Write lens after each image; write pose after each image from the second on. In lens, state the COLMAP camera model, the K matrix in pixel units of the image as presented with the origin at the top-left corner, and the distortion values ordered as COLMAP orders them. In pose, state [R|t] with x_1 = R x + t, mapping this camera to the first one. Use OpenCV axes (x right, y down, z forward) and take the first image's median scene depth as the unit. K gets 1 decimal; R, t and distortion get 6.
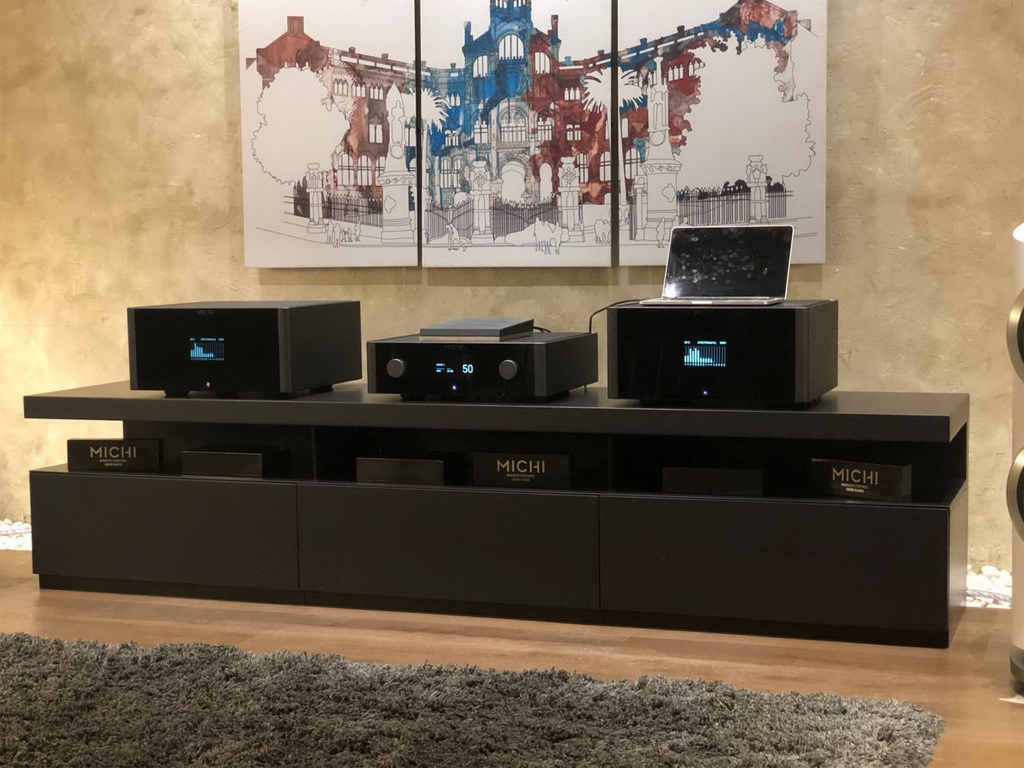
lens RADIAL K [[1567.7, 0, 511.9], [0, 1567.7, 382.7], [0, 0, 1]] dist [0.062970, 0.000000]
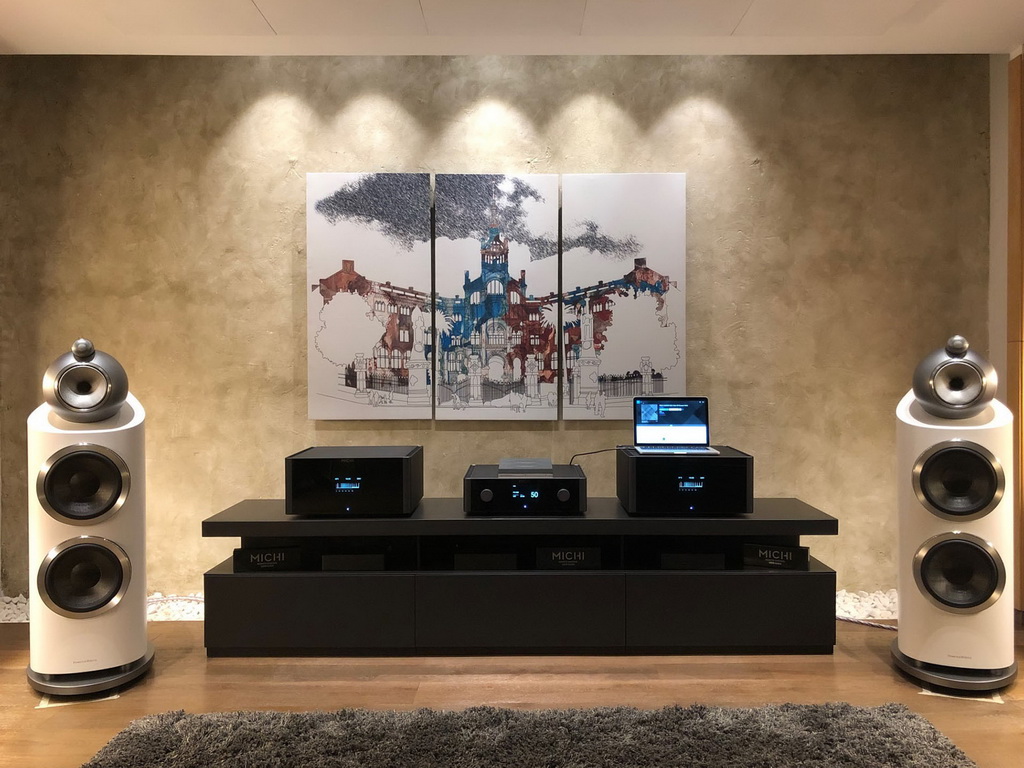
lens RADIAL K [[839.9, 0, 512.6], [0, 839.9, 383.5], [0, 0, 1]] dist [0.067471, -0.012202]
pose [[0.943908, 0.004381, 0.330180, -0.271187], [0.018689, 0.997600, -0.066664, -0.053204], [-0.329680, 0.069096, 0.941561, 0.169031]]
